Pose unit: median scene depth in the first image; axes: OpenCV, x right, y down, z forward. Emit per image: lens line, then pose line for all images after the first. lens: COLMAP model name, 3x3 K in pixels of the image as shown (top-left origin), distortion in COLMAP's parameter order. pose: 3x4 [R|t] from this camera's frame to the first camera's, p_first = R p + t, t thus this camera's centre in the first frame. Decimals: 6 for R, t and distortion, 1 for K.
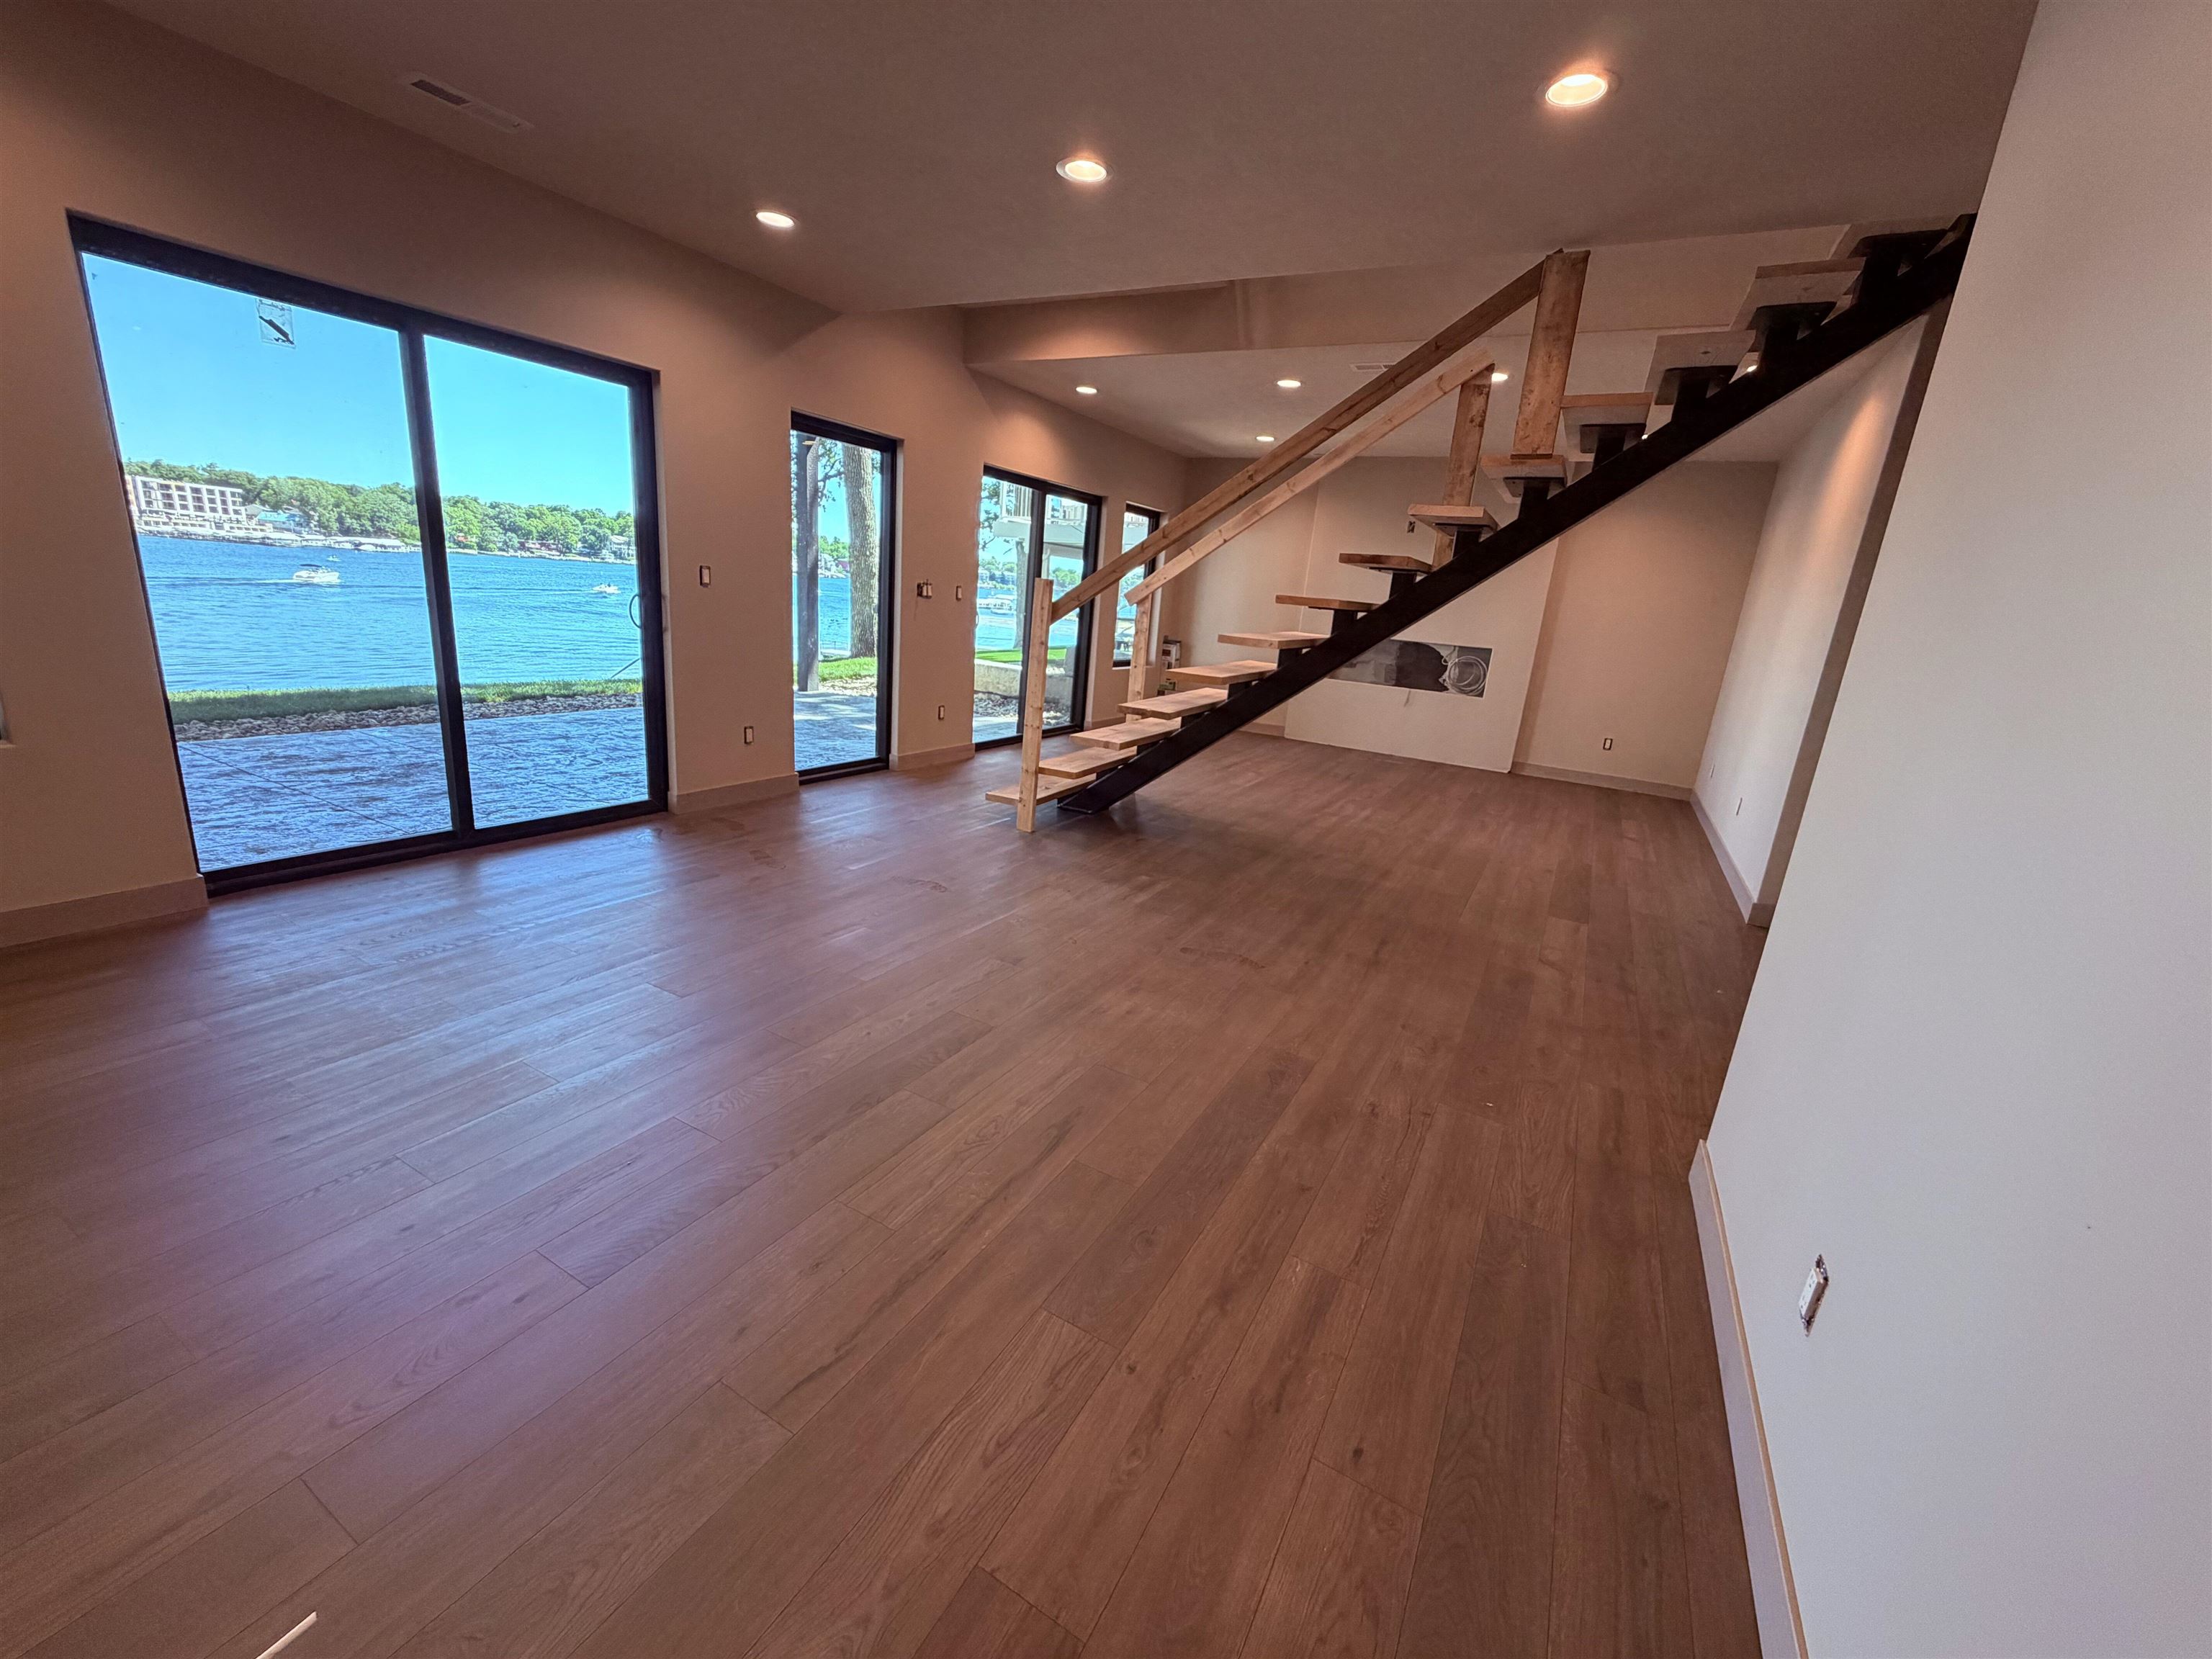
lens RADIAL K [[885.2, 0, 1104.5], [0, 885.2, 824.7], [0, 0, 1]] dist [0.000634, 0.000321]
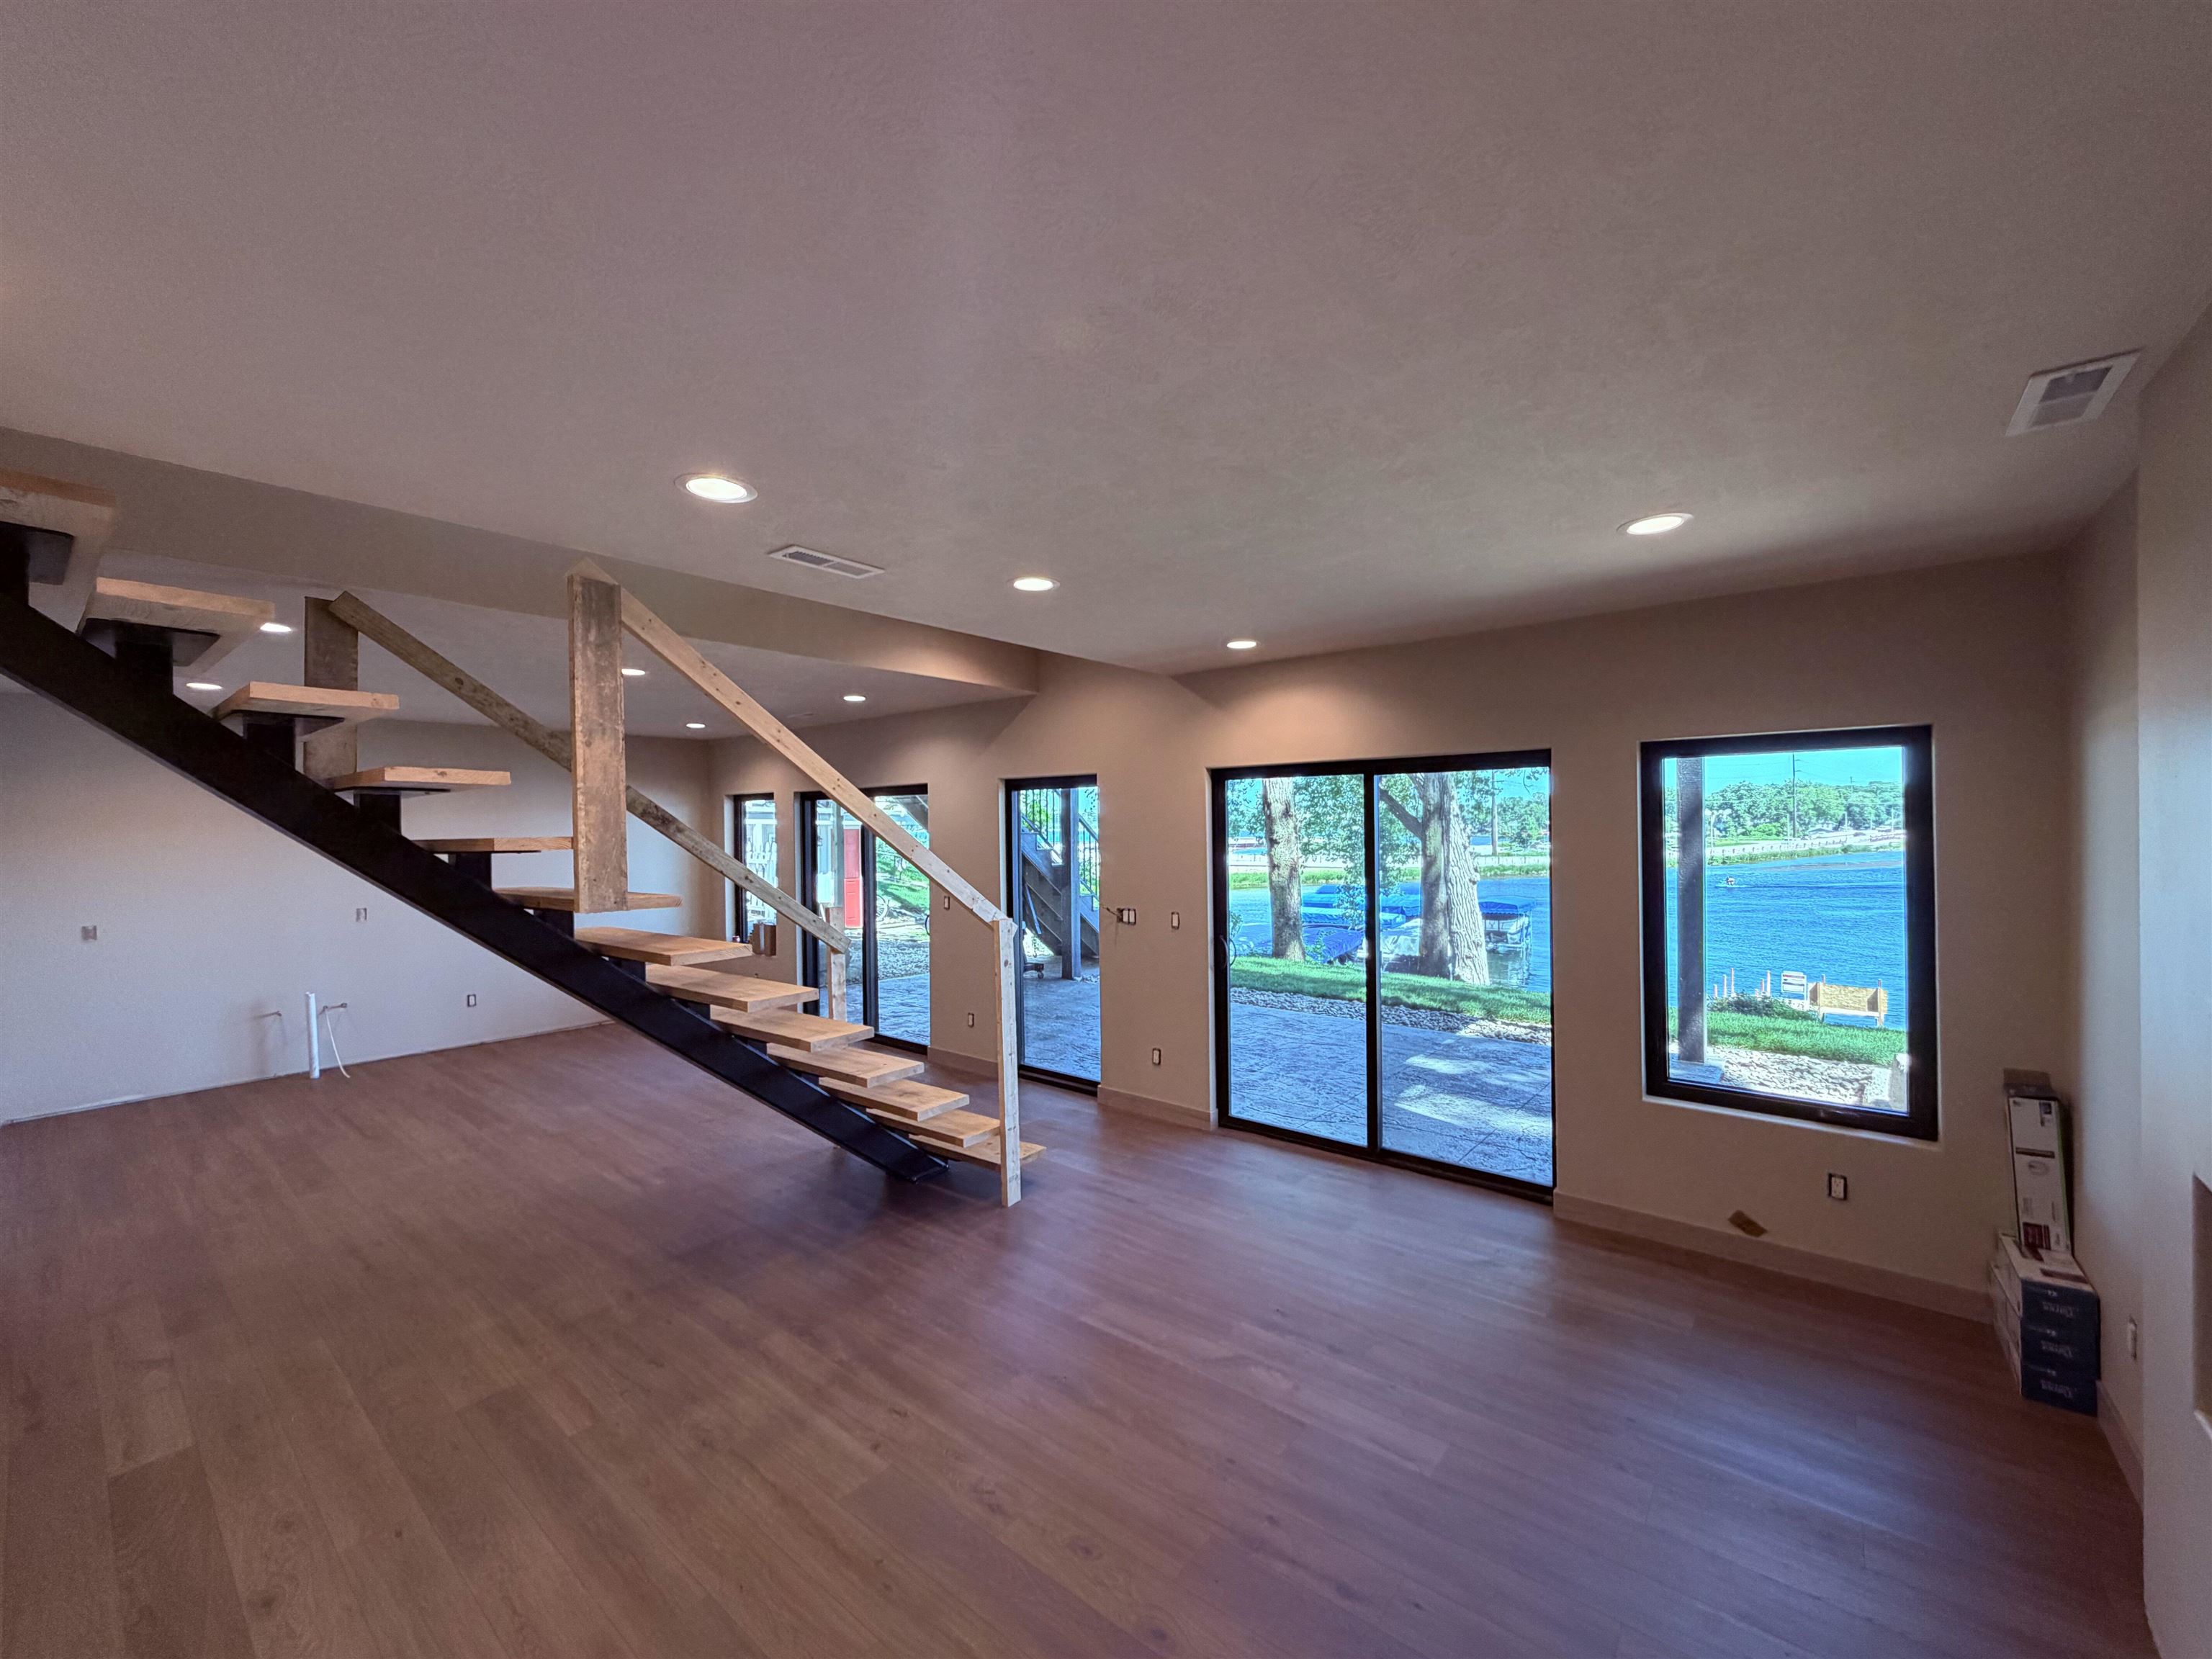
lens RADIAL K [[885.2, 0, 1096.6], [0, 885.2, 831.3], [0, 0, 1]] dist [0.000634, 0.000321]
pose [[-0.186479, -0.074017, -0.979667, 0.959591], [-0.255225, 0.966573, -0.024445, -0.427588], [0.948729, 0.245477, -0.199137, 1.515671]]
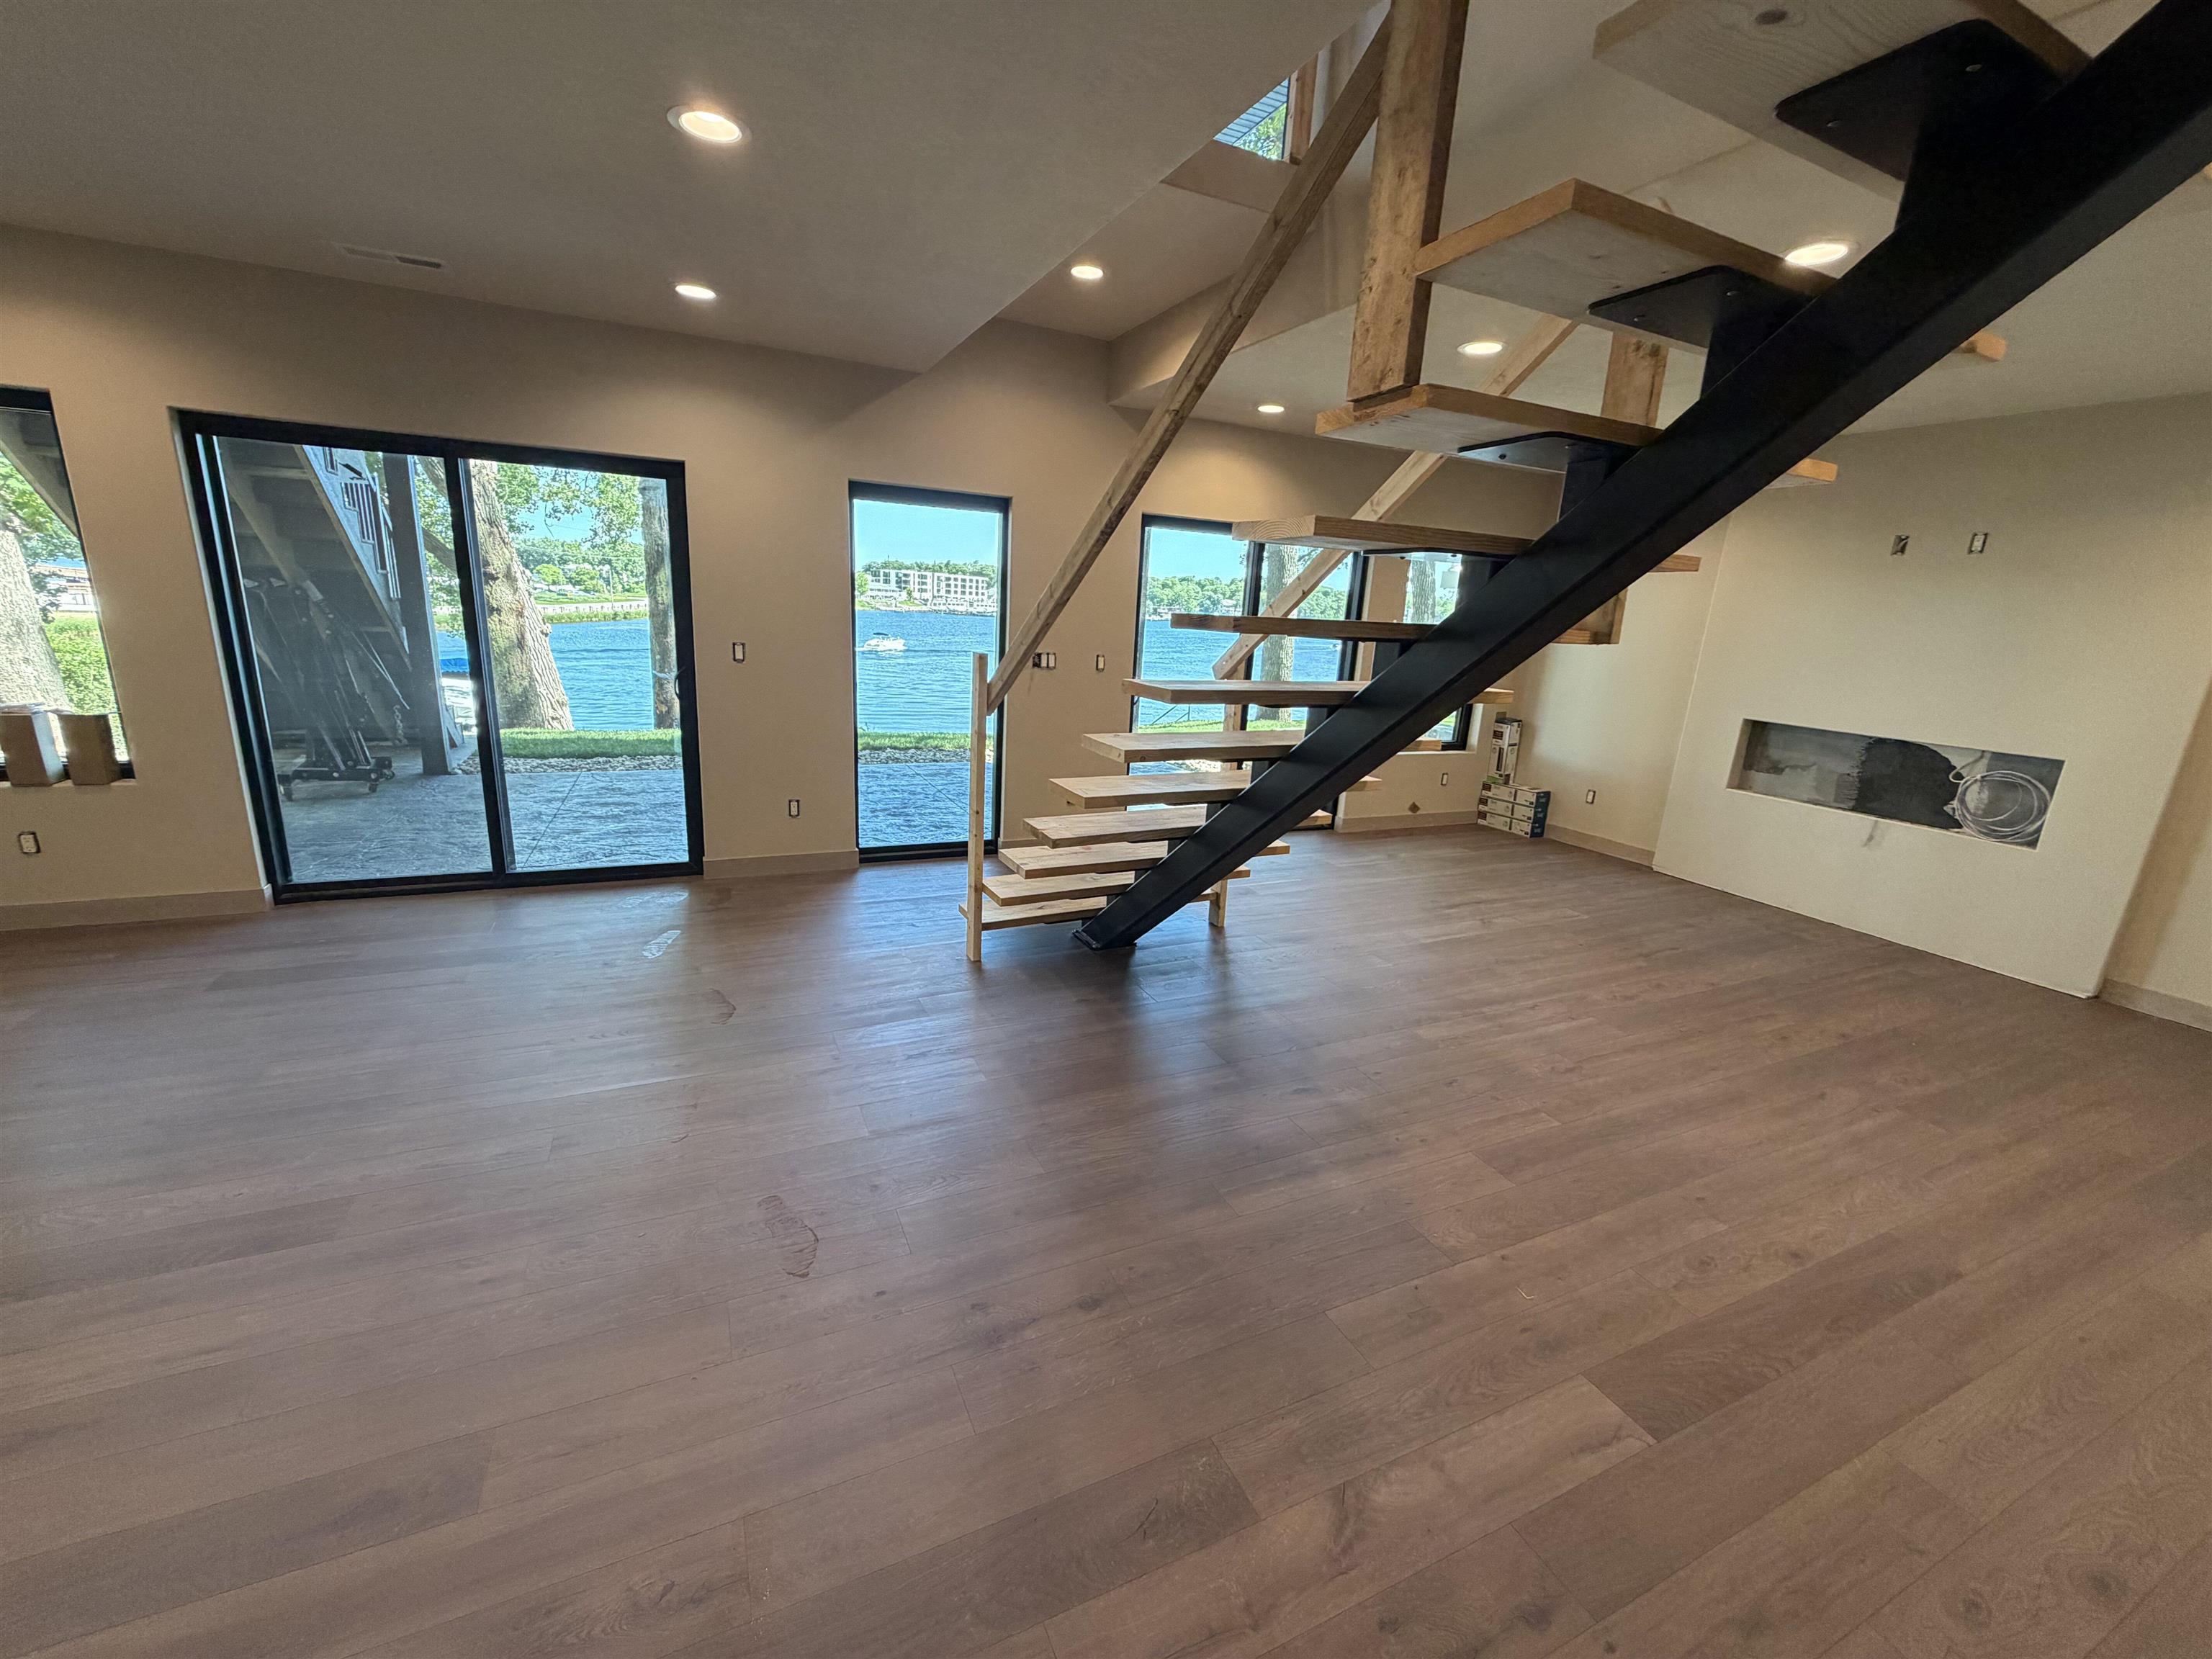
lens RADIAL K [[885.2, 0, 1100.7], [0, 885.2, 827.4], [0, 0, 1]] dist [0.000634, 0.000321]
pose [[0.808658, 0.107441, -0.578385, 0.502377], [-0.139373, 0.990180, -0.010926, -0.129660], [0.571531, 0.089446, 0.815691, 0.429691]]
